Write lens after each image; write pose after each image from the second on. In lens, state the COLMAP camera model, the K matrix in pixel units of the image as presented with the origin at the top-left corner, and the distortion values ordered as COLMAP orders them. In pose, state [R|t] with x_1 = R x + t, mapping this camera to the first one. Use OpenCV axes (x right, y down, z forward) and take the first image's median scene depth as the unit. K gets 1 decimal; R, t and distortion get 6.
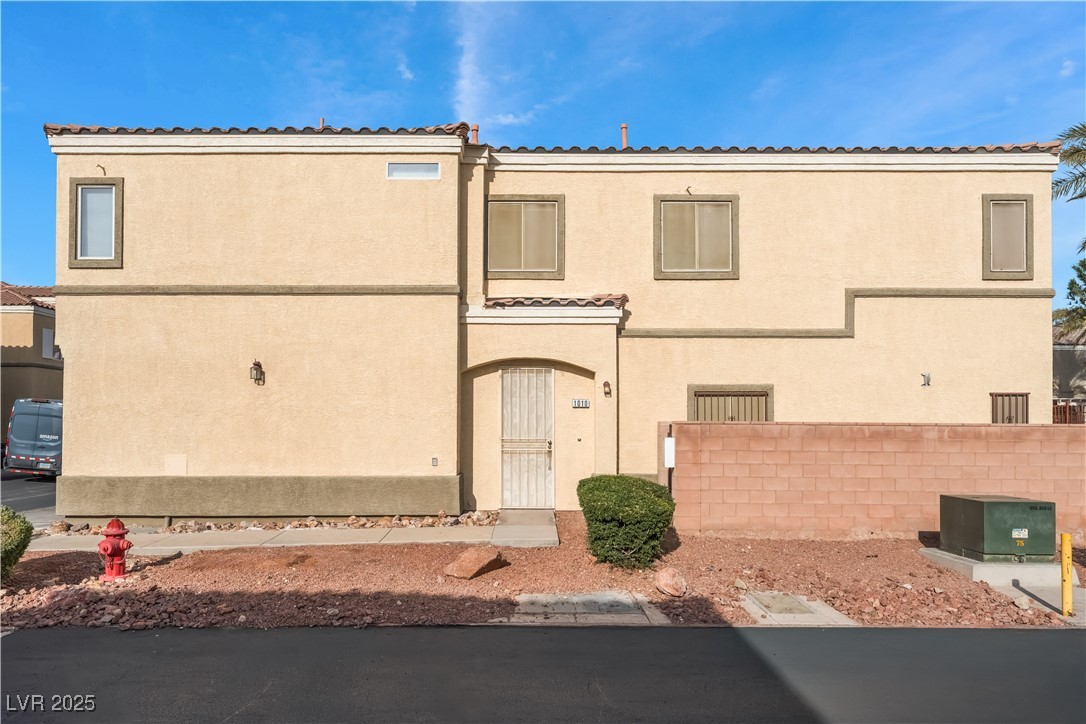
lens RADIAL K [[690.2, 0, 543.0], [0, 690.2, 381.4], [0, 0, 1]] dist [0.001425, -0.000793]
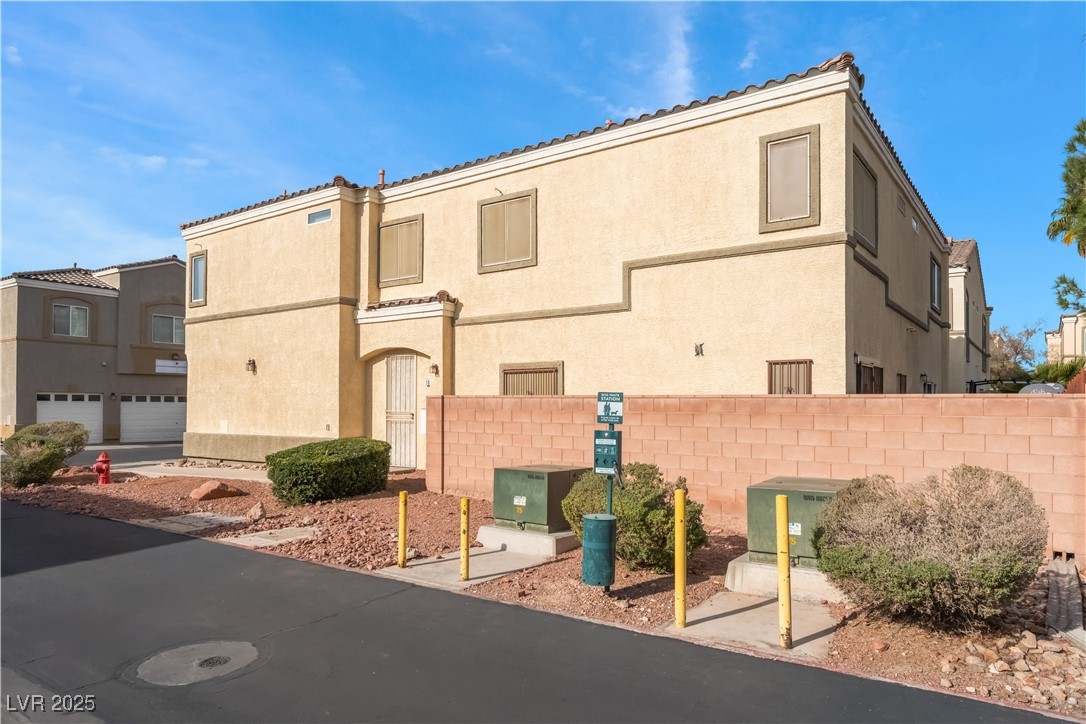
lens RADIAL K [[656.5, 0, 543.0], [0, 656.5, 362.0], [0, 0, 1]] dist [0.004882, 0.000985]
pose [[0.833178, -0.038334, -0.551674, 0.866278], [0.036606, 0.999230, -0.014148, 0.019589], [0.551792, -0.008407, 0.833940, 0.140390]]
